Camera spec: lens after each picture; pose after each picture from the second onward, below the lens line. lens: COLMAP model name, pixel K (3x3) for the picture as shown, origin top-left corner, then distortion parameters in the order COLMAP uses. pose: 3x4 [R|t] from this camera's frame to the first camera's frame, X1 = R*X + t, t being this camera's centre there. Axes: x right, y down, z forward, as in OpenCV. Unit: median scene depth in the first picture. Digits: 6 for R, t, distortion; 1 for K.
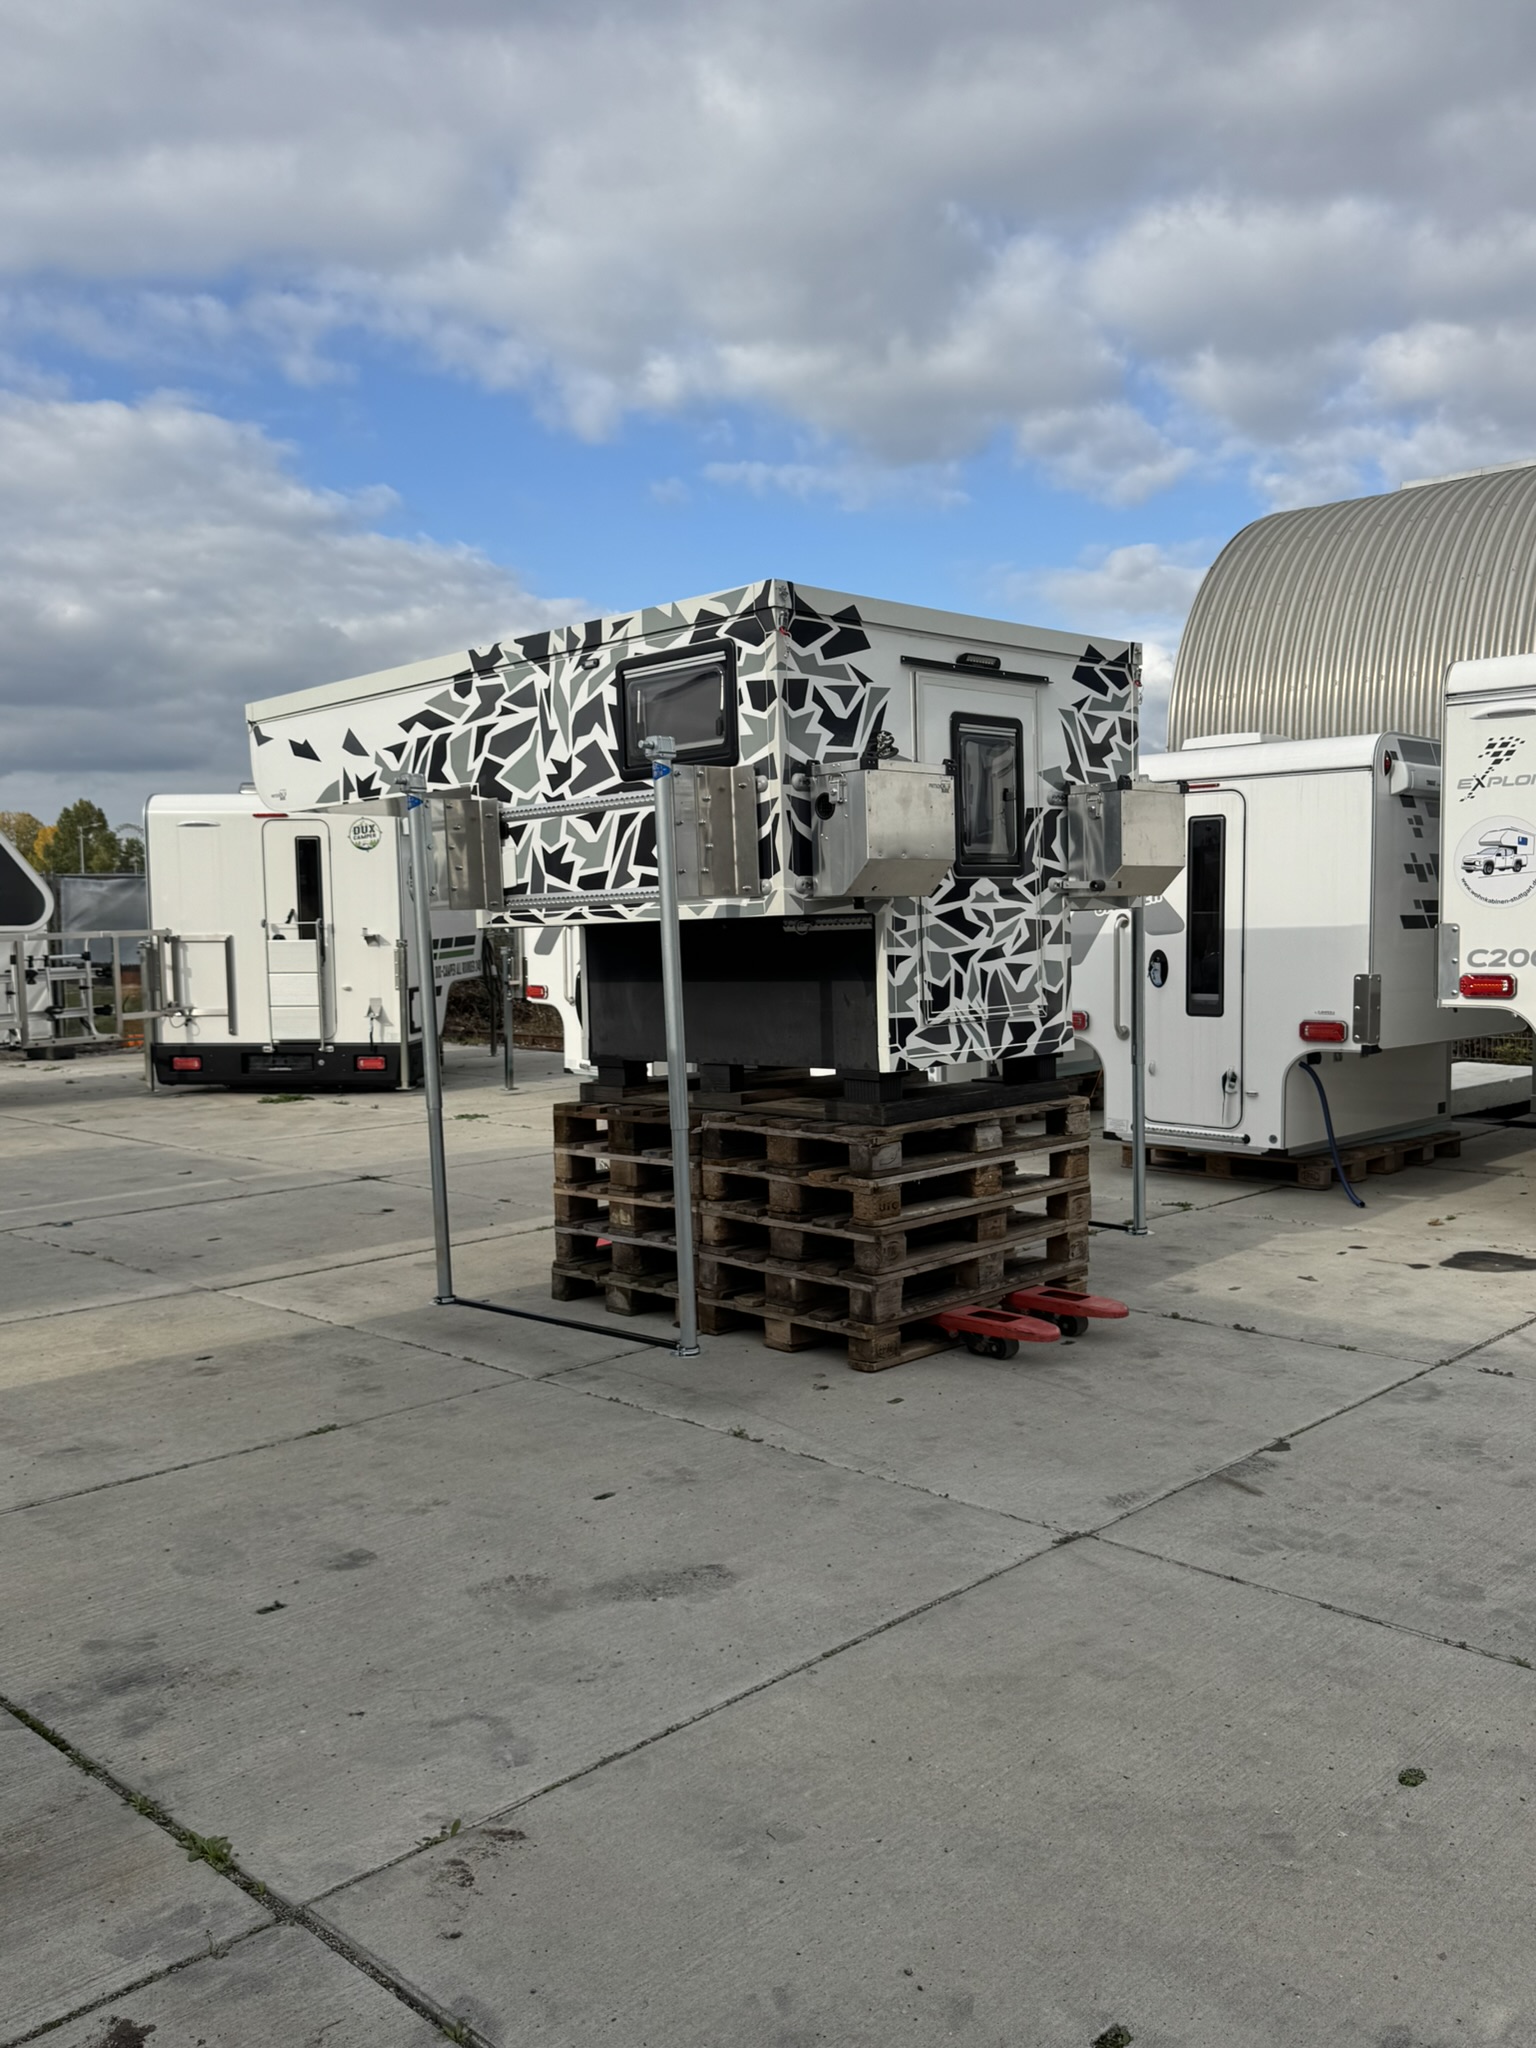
lens RADIAL K [[1678.7, 0, 766.6], [0, 1678.7, 1034.4], [0, 0, 1]] dist [0.086057, -0.158960]
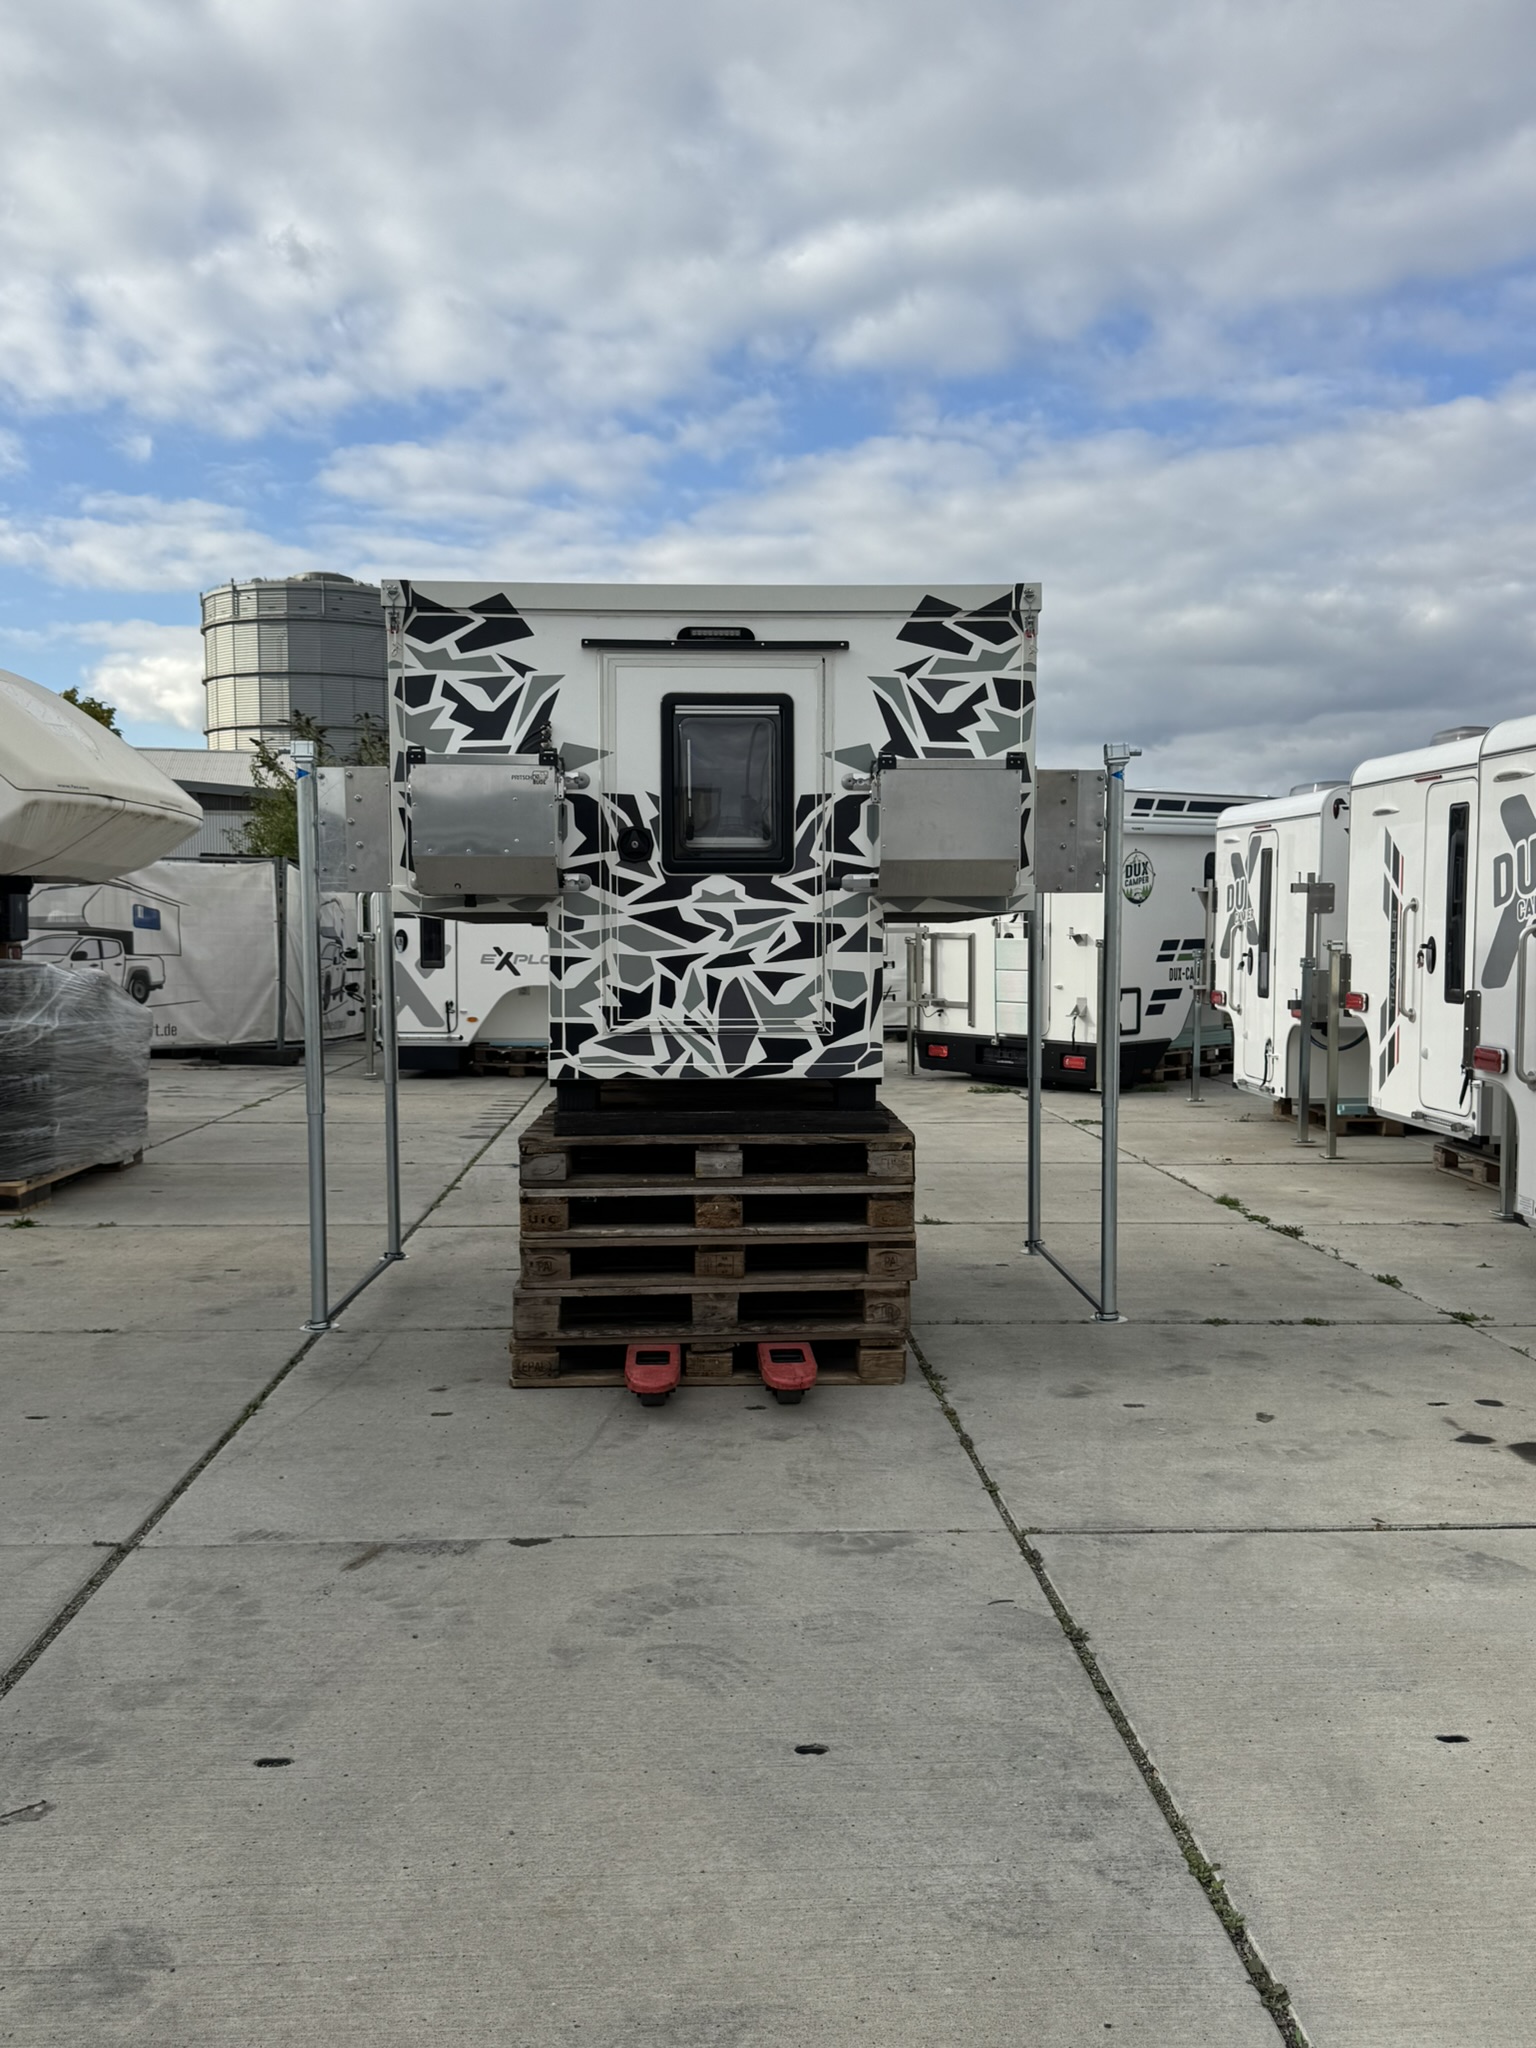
lens RADIAL K [[1678.7, 0, 788.4], [0, 1678.7, 1036.3], [0, 0, 1]] dist [0.086057, -0.158960]
pose [[0.732387, 0.060752, -0.678173, 0.755792], [-0.059944, 0.997897, 0.024657, -0.030738], [0.678244, 0.022594, 0.734489, 0.361227]]
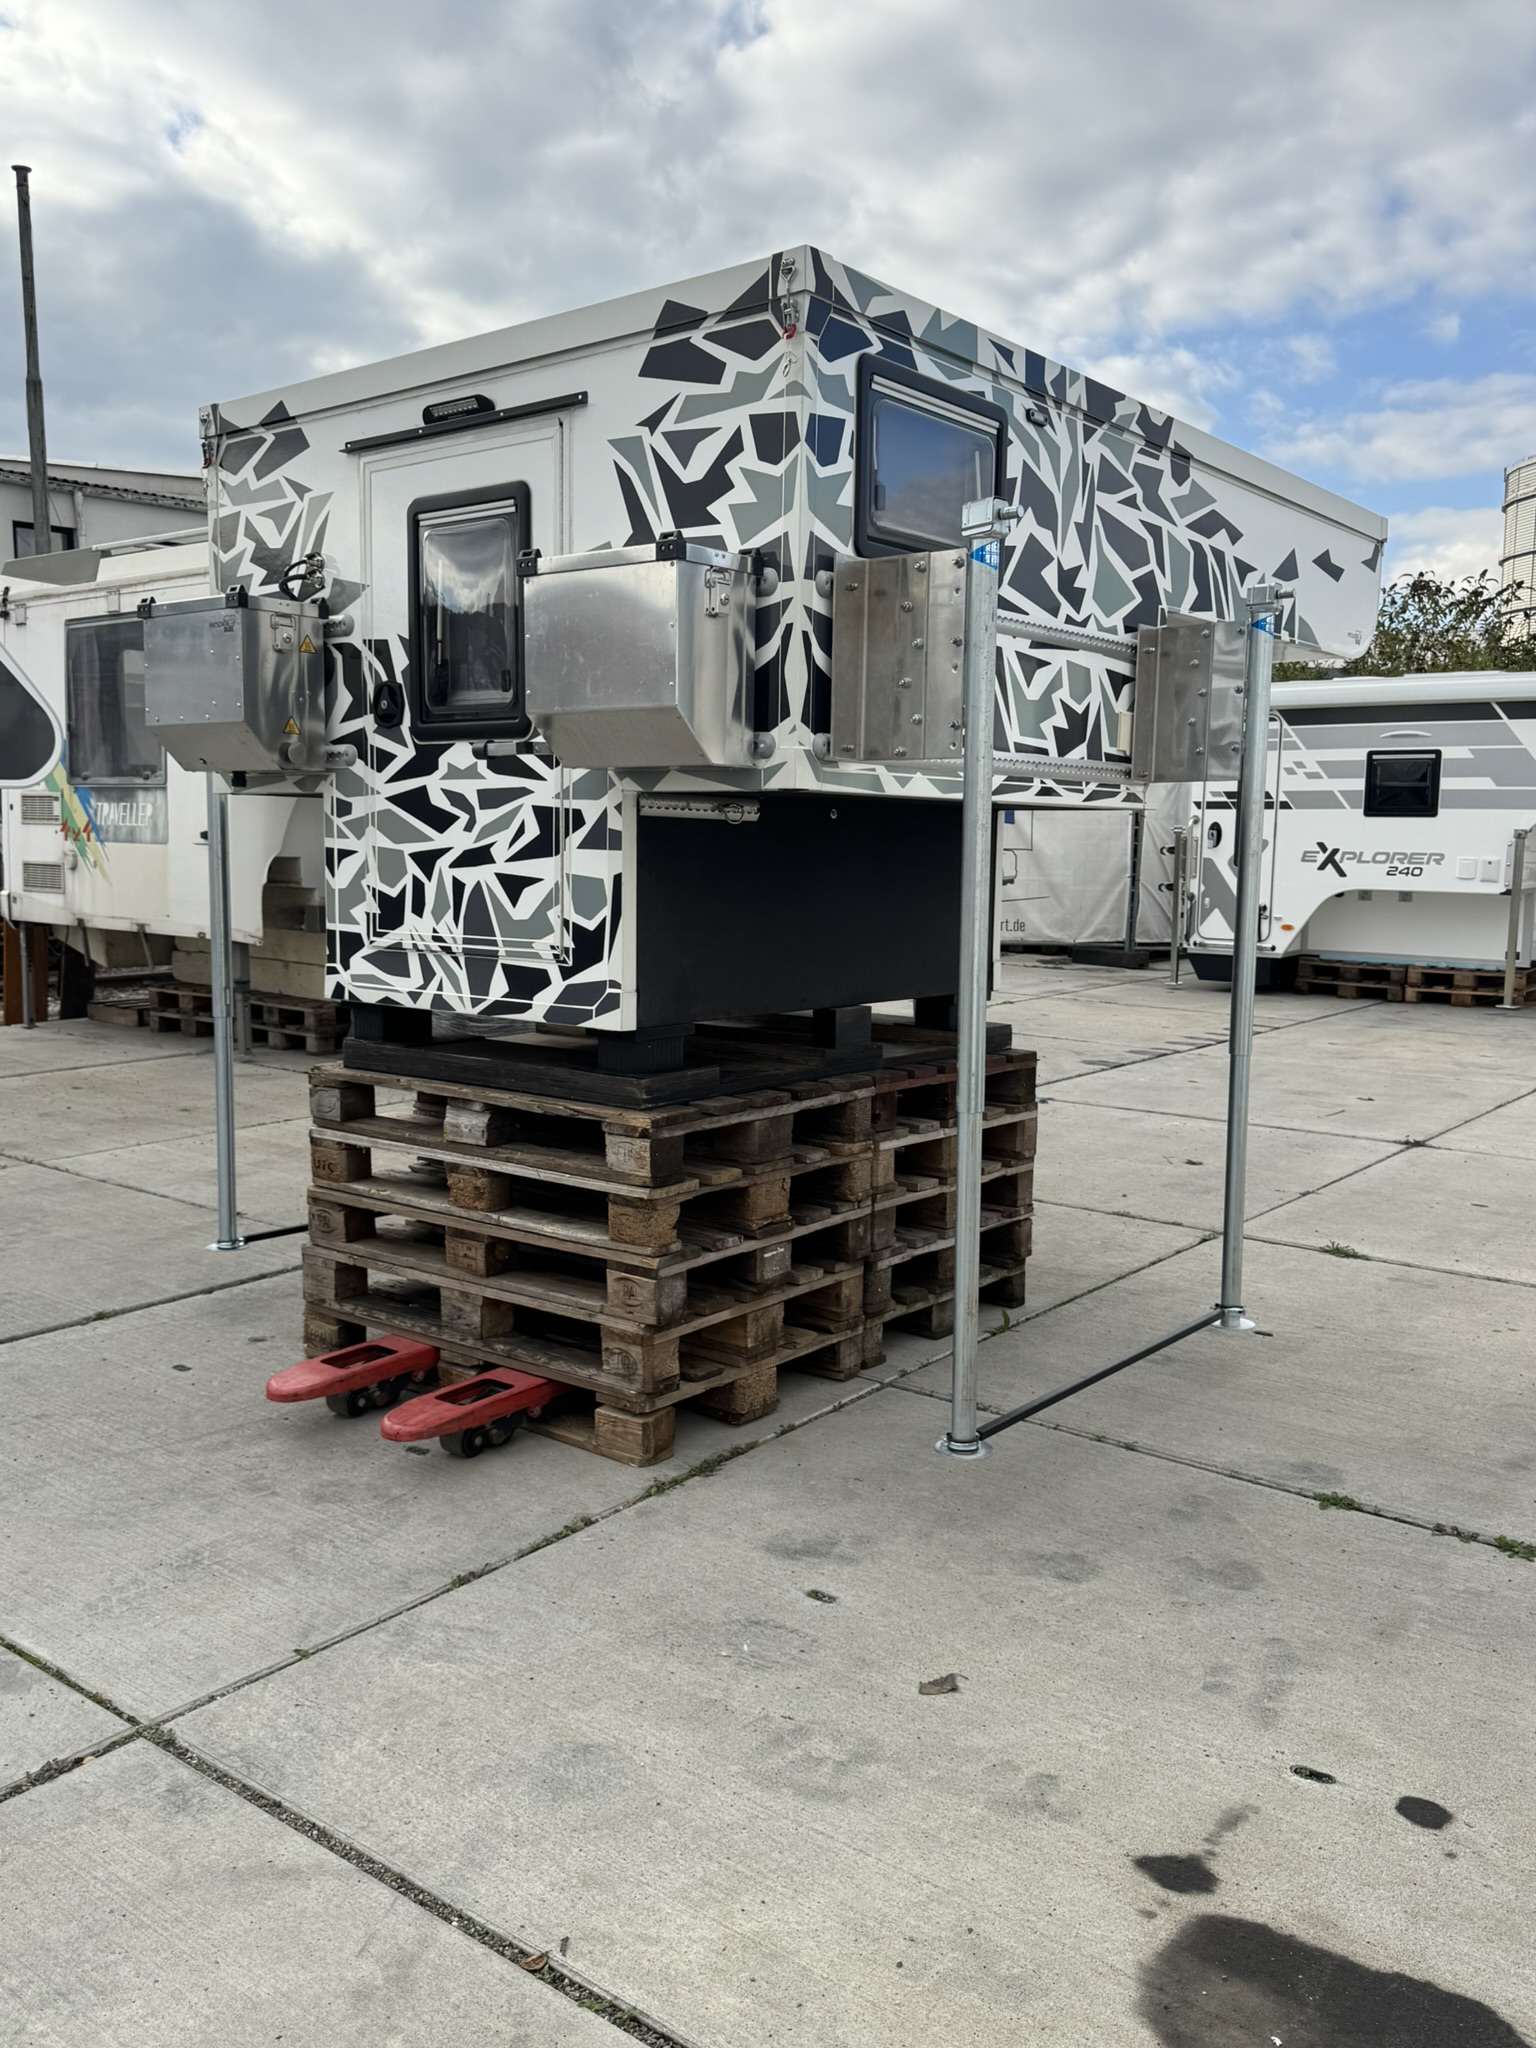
lens RADIAL K [[1678.7, 0, 784.9], [0, 1678.7, 1045.4], [0, 0, 1]] dist [0.086057, -0.158960]
pose [[0.104932, 0.149278, -0.983212, 0.807488], [-0.077270, 0.986905, 0.141592, -0.077330], [0.991473, 0.061116, 0.115092, 1.037311]]
